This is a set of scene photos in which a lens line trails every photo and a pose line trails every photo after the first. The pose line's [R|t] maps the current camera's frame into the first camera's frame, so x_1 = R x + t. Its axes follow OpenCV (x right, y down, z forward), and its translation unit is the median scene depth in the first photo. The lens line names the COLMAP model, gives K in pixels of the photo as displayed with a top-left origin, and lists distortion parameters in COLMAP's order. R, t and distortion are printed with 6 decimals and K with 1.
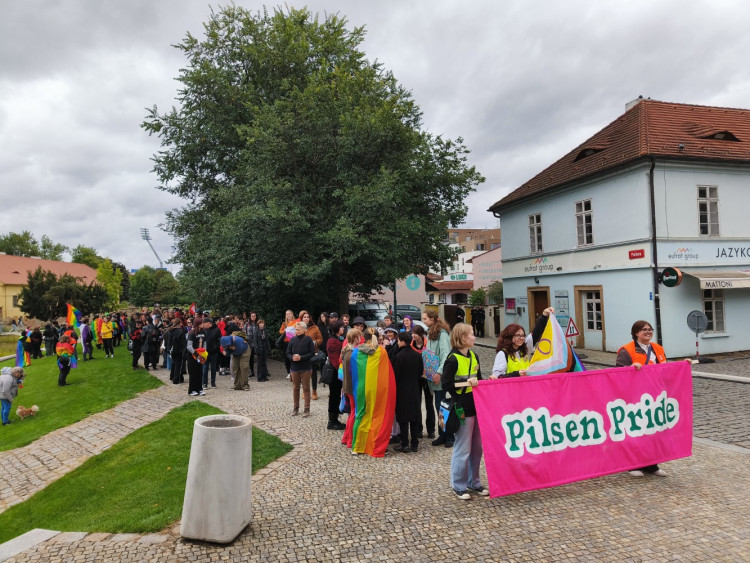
lens RADIAL K [[523.3, 0, 374.0], [0, 523.3, 275.6], [0, 0, 1]] dist [0.001349, 0.019433]
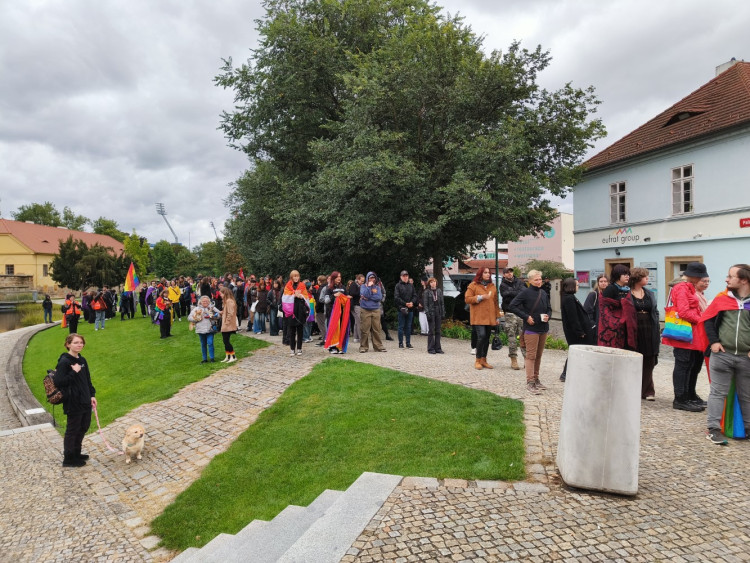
lens RADIAL K [[523.3, 0, 376.9], [0, 523.3, 280.3], [0, 0, 1]] dist [0.001349, 0.019433]
pose [[0.999700, 0.021070, -0.012529, -0.135259], [-0.020473, 0.998732, 0.045991, 0.029803], [0.013482, -0.045721, 0.998863, 0.039751]]
